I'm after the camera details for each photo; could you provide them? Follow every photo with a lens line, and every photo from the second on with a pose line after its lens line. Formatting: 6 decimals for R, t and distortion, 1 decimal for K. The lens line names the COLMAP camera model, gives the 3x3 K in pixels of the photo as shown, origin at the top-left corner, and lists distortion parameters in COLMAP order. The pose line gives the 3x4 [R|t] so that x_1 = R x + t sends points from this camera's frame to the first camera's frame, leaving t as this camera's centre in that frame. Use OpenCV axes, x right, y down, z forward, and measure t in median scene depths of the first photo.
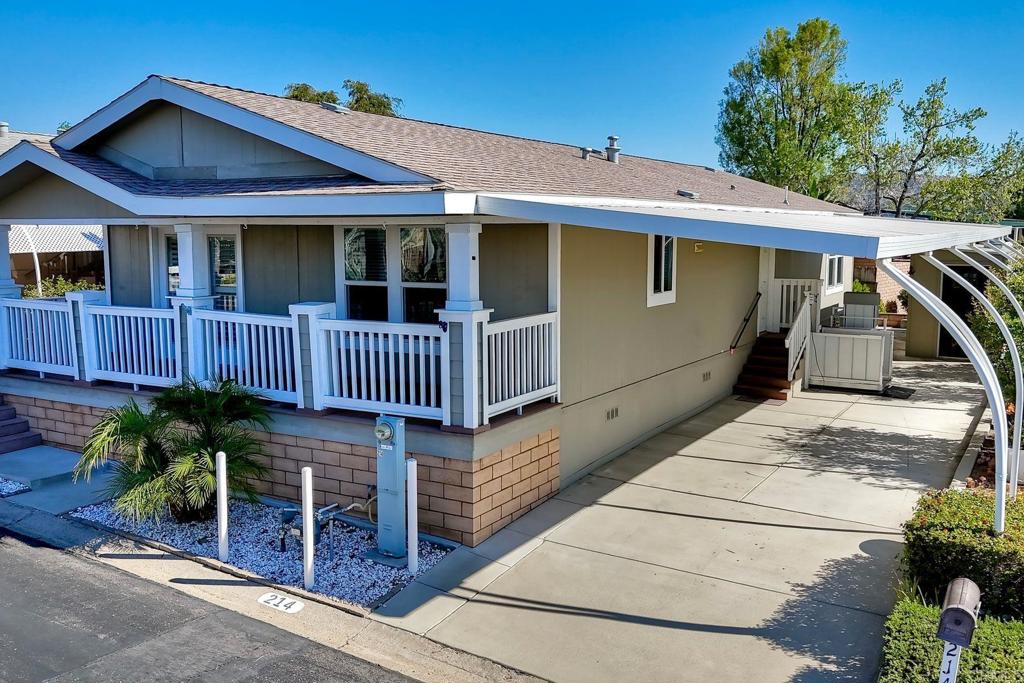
lens RADIAL K [[917.6, 0, 509.2], [0, 917.6, 341.3], [0, 0, 1]] dist [0.099814, -0.138031]
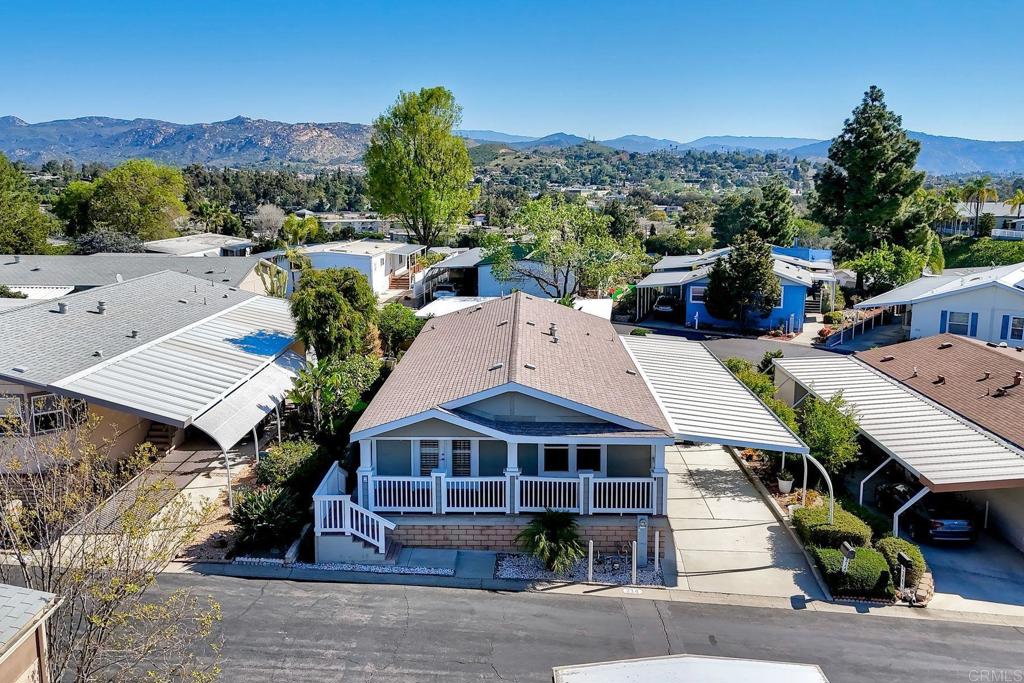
lens RADIAL K [[917.6, 0, 509.2], [0, 917.6, 341.3], [0, 0, 1]] dist [0.099814, -0.138031]
pose [[0.862606, -0.087234, 0.498298, -1.440453], [0.056615, 0.995479, 0.076266, -0.533325], [-0.502698, -0.037577, 0.863645, -0.905846]]
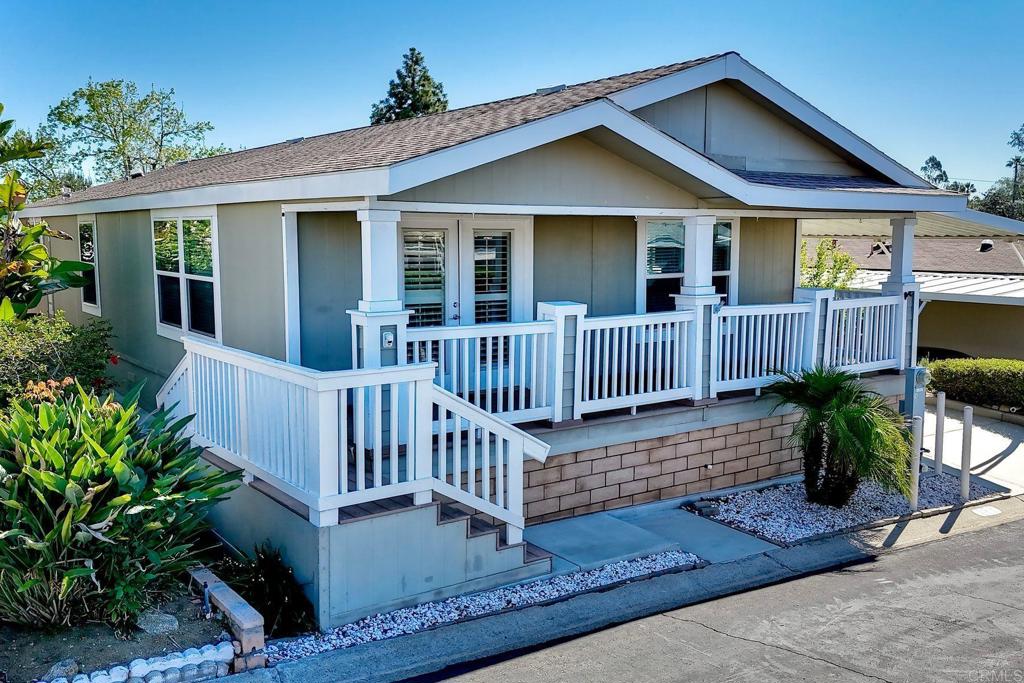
lens RADIAL K [[917.6, 0, 509.2], [0, 917.6, 341.3], [0, 0, 1]] dist [0.099814, -0.138031]
pose [[0.389726, -0.104155, 0.915022, -1.271540], [0.108192, 0.991882, 0.066823, -0.084615], [-0.914554, 0.072955, 0.397830, 0.818692]]
